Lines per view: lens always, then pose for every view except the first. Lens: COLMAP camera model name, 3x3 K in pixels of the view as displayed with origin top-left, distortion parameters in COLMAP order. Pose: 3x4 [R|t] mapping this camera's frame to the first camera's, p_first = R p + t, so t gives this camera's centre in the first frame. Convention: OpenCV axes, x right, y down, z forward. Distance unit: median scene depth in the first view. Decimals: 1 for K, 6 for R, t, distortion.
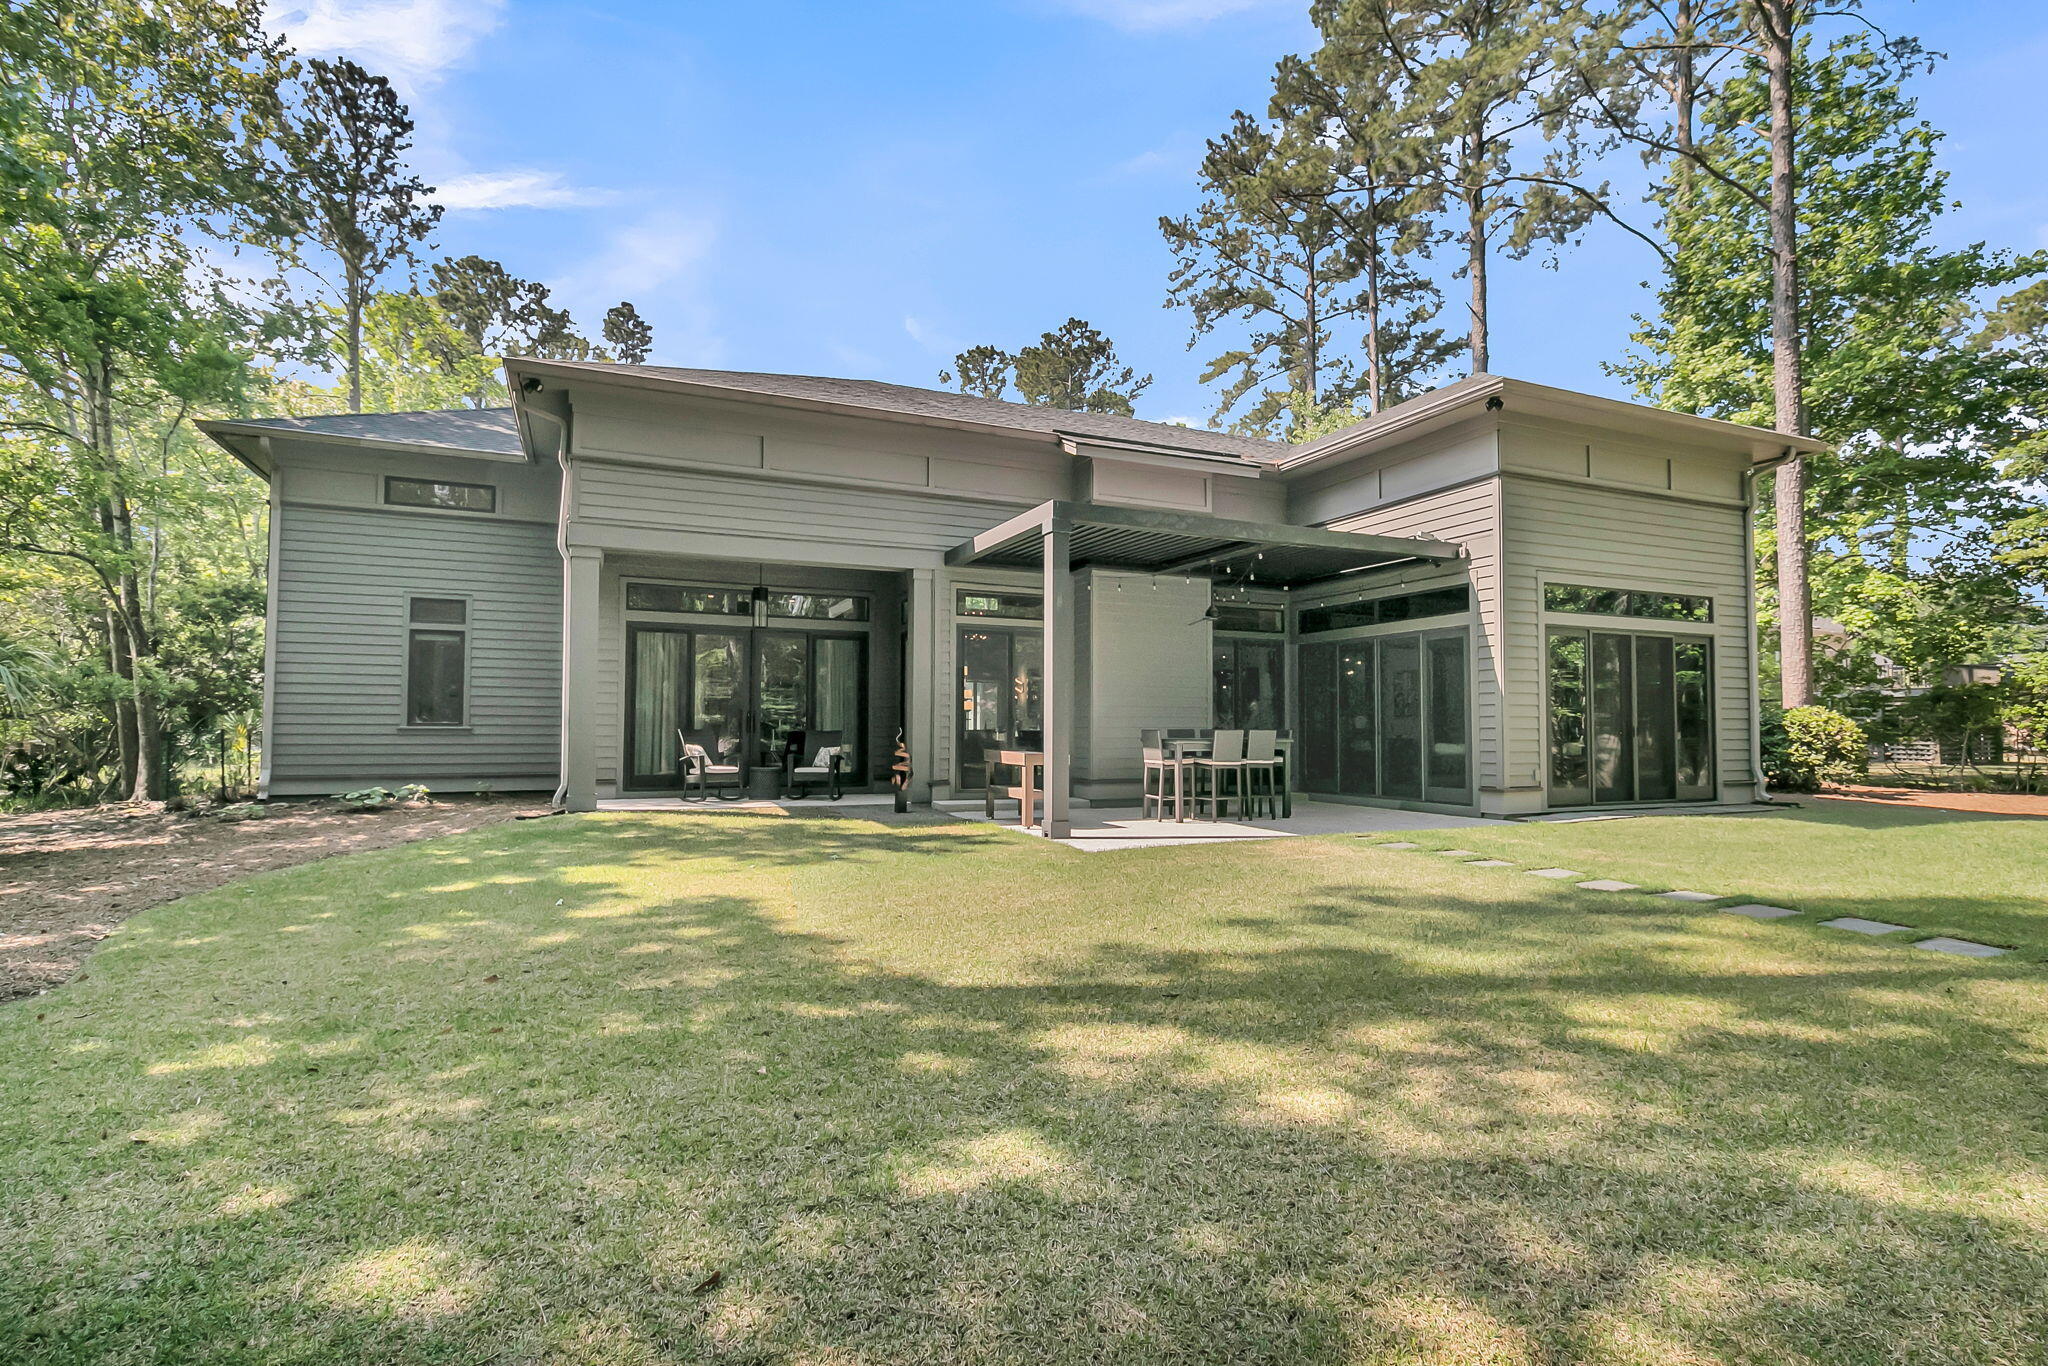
lens RADIAL K [[962.8, 0, 994.4], [0, 962.8, 708.3], [0, 0, 1]] dist [0.001908, 0.000490]
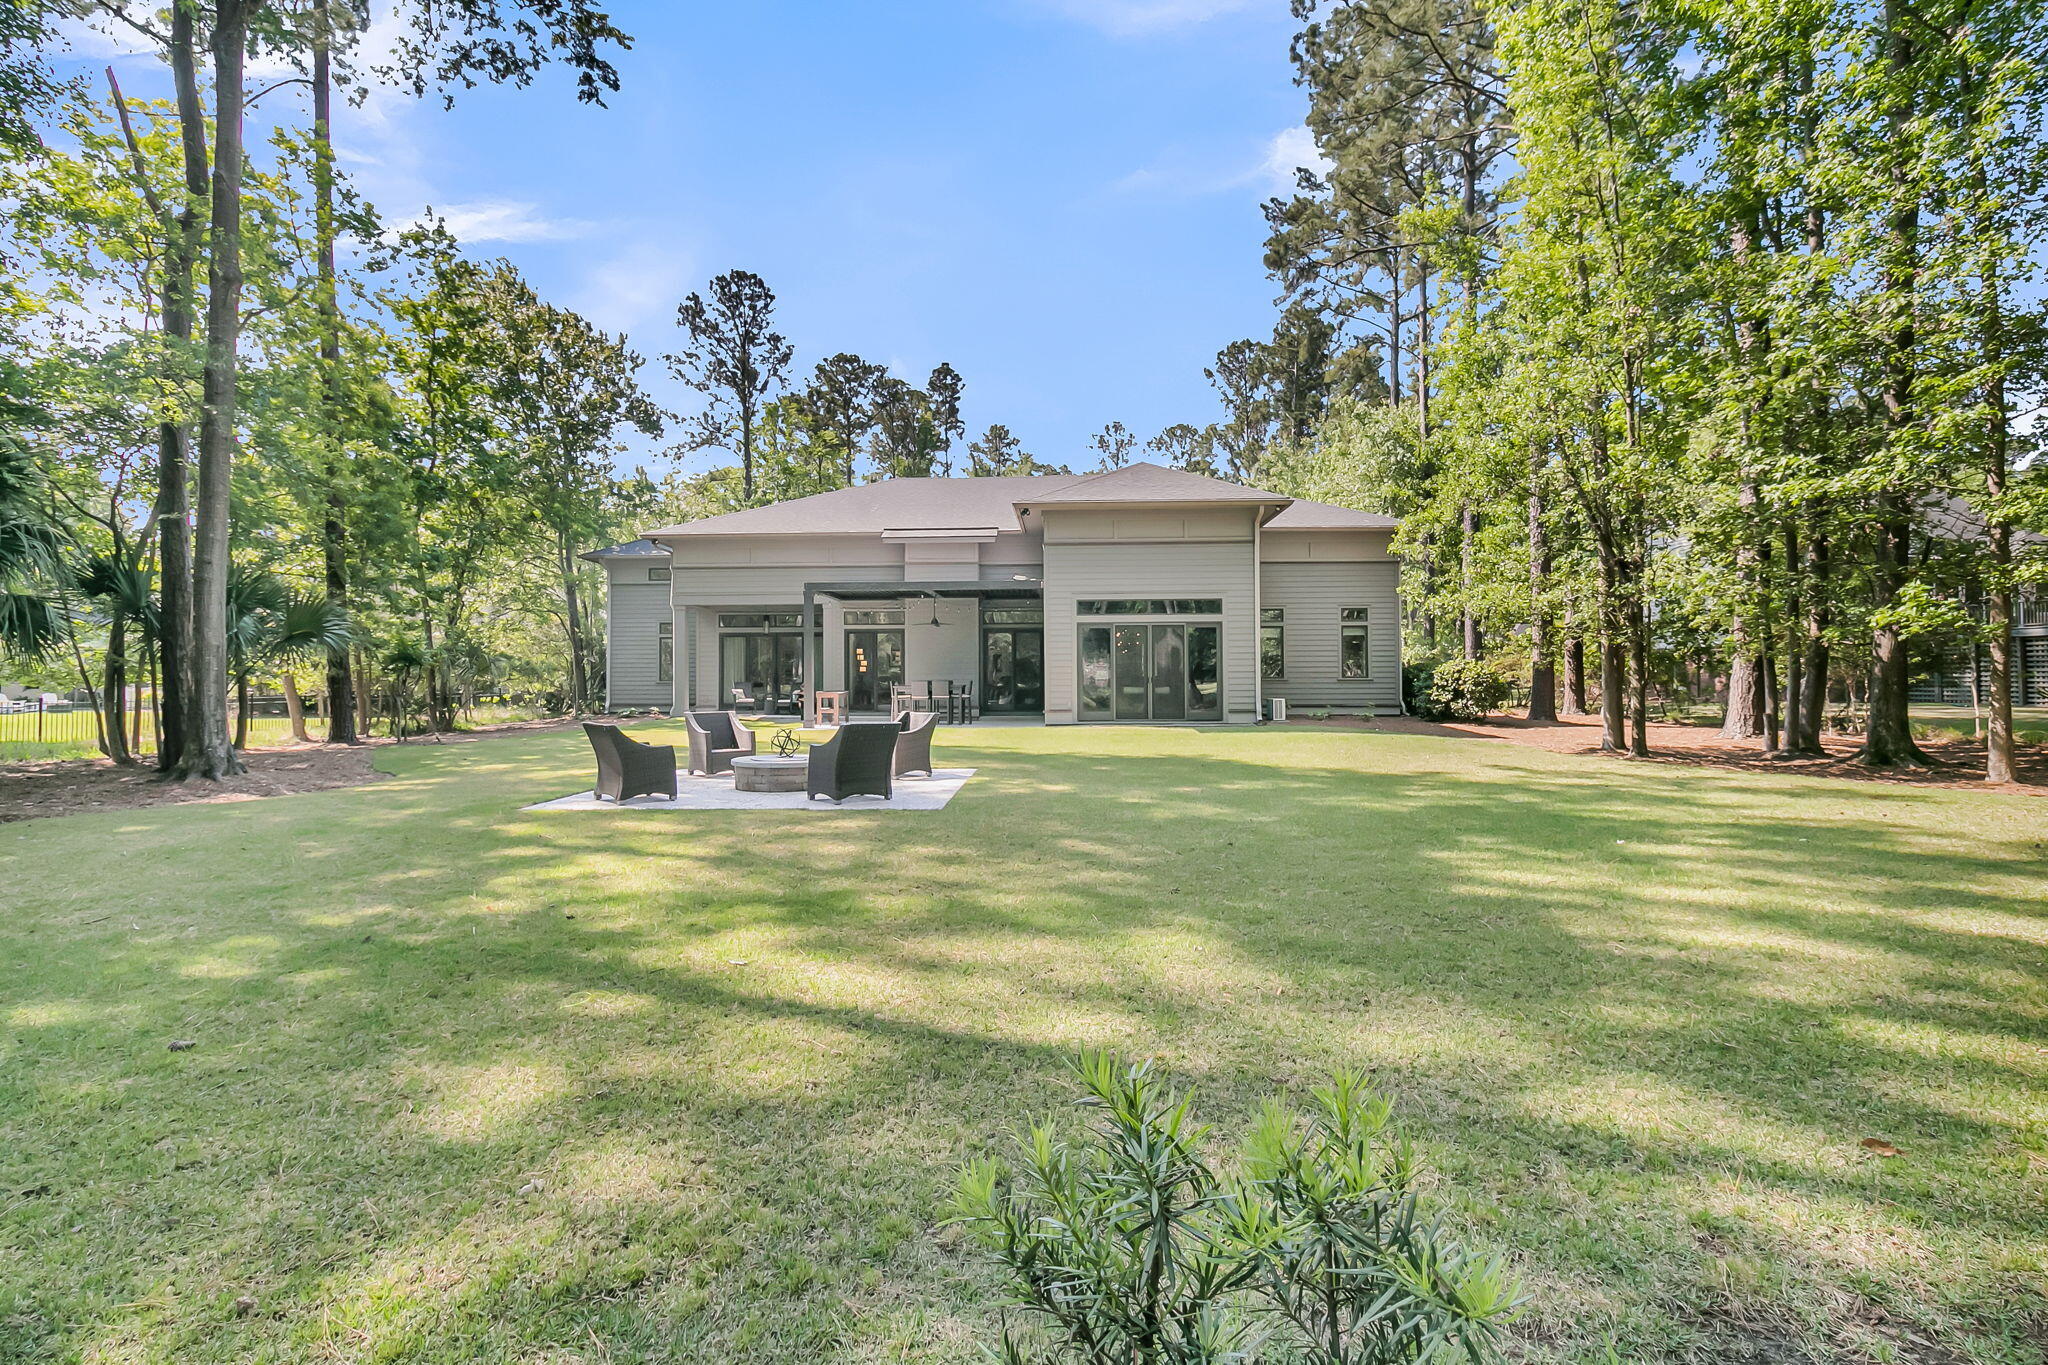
lens RADIAL K [[963.7, 0, 1024.1], [0, 963.7, 683.9], [0, 0, 1]] dist [0.001511, 0.000578]
pose [[0.897967, -0.006279, -0.440017, 1.092587], [0.017854, 0.999595, 0.022172, -0.010339], [0.439700, -0.027766, 0.897715, -0.598505]]
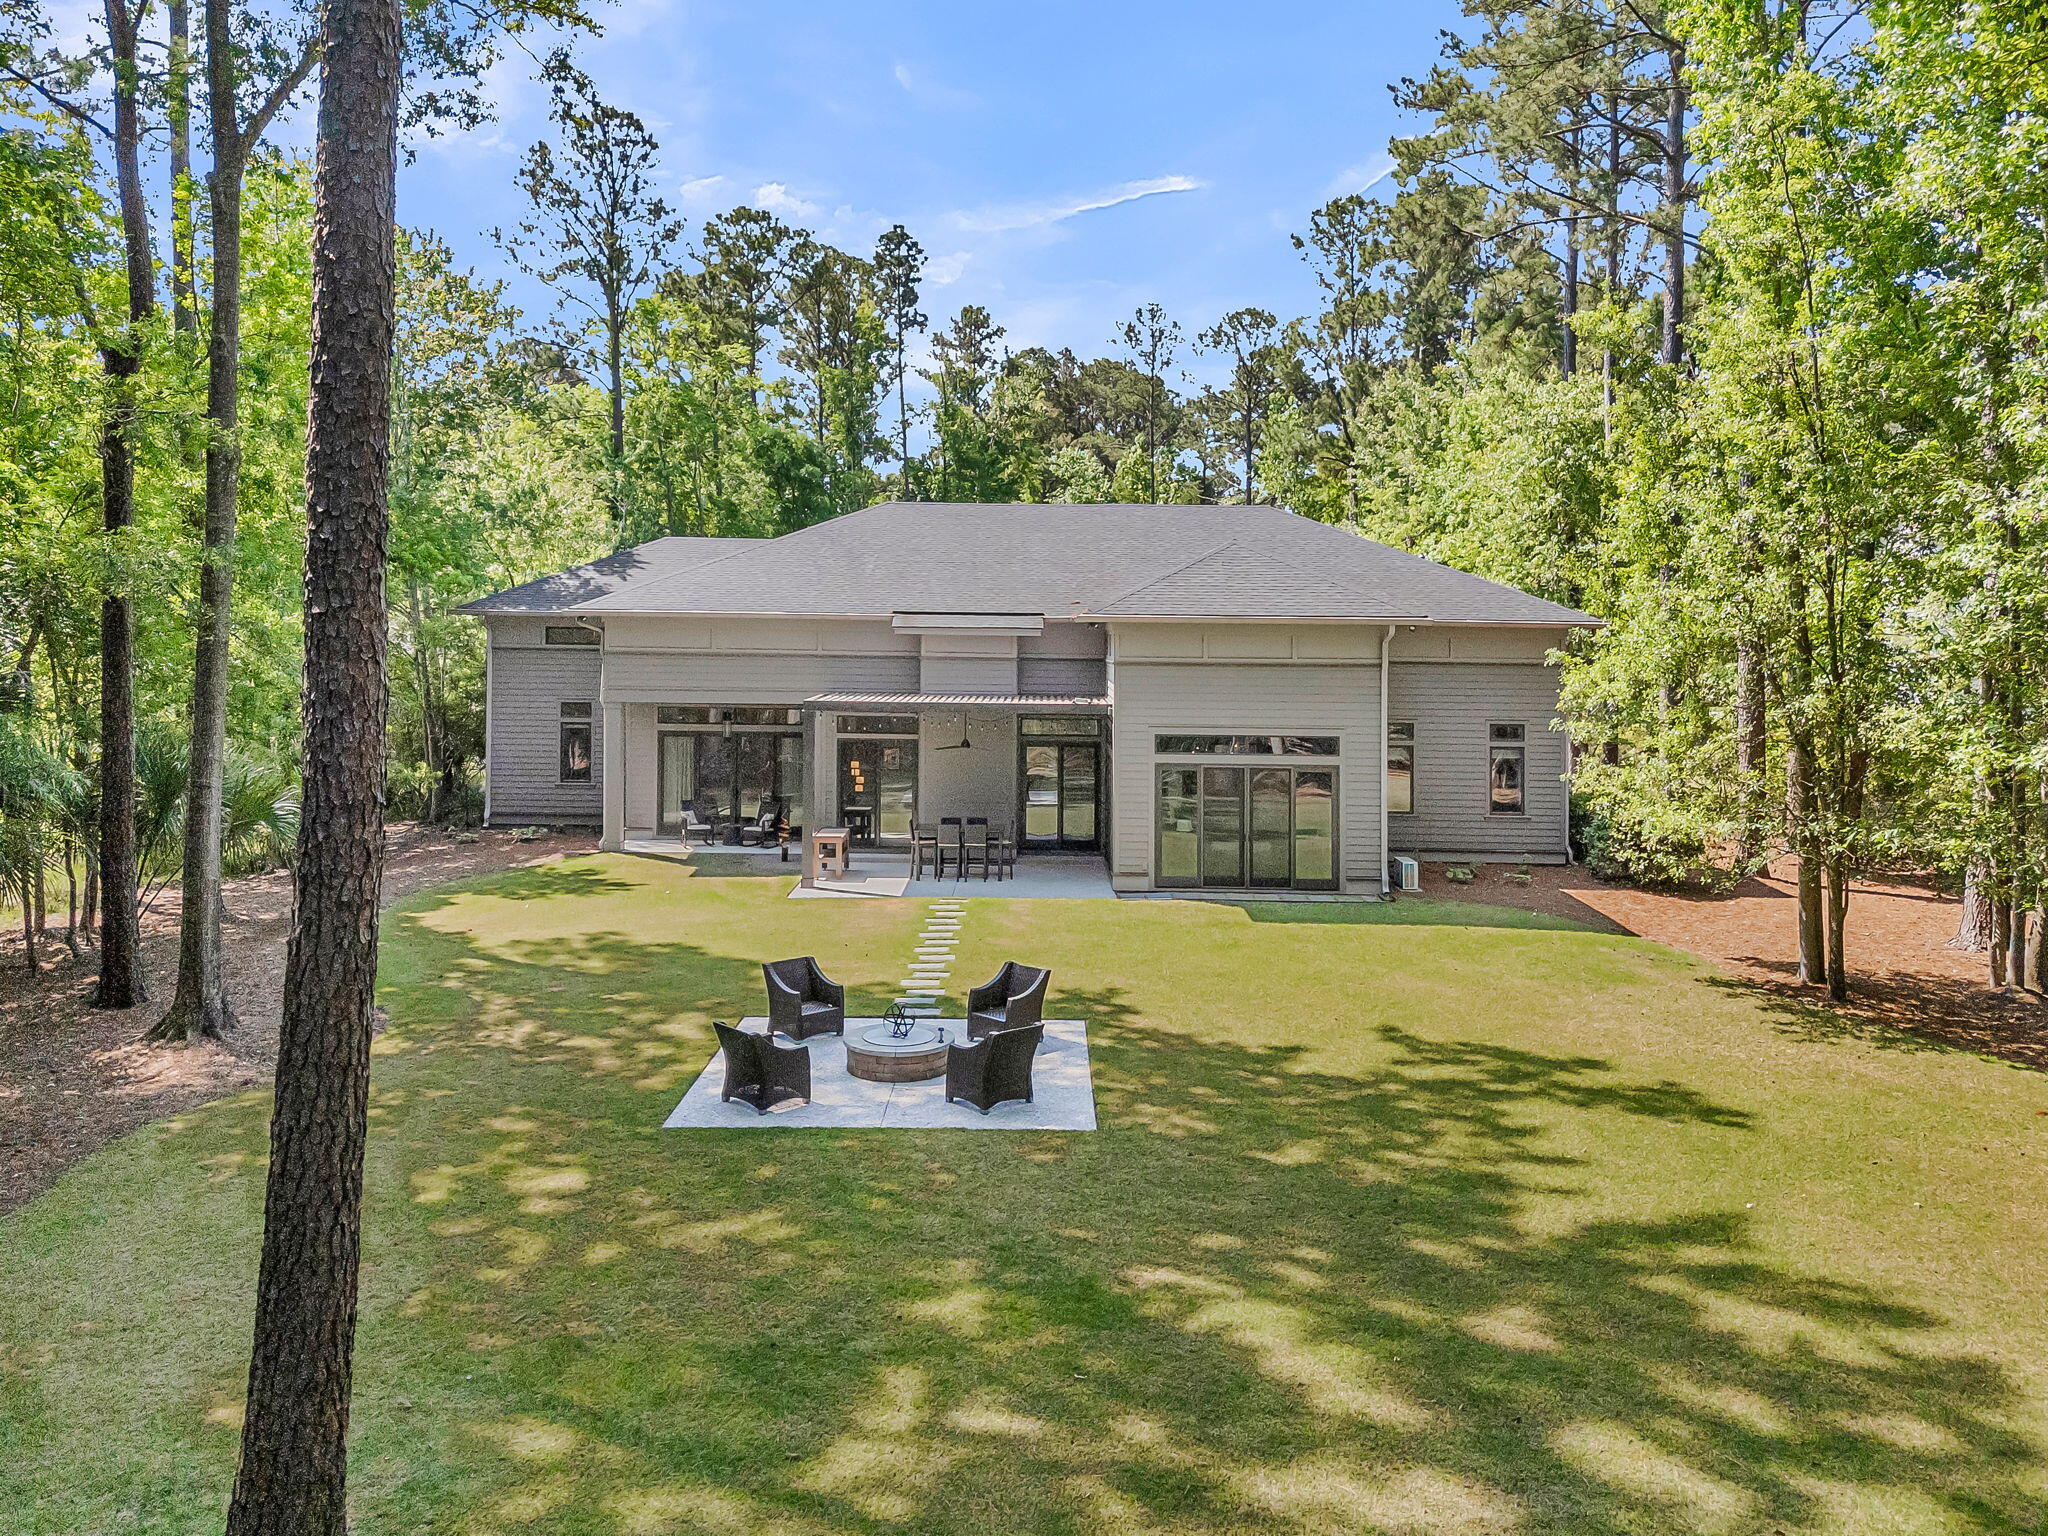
lens RADIAL K [[1574.4, 0, 1013.1], [0, 1574.4, 648.5], [0, 0, 1]] dist [0.127153, -0.227390]
pose [[0.910414, 0.010745, -0.413559, 1.152801], [0.004799, 0.999321, 0.036527, -0.295787], [0.413671, -0.035239, 0.909744, -1.070400]]
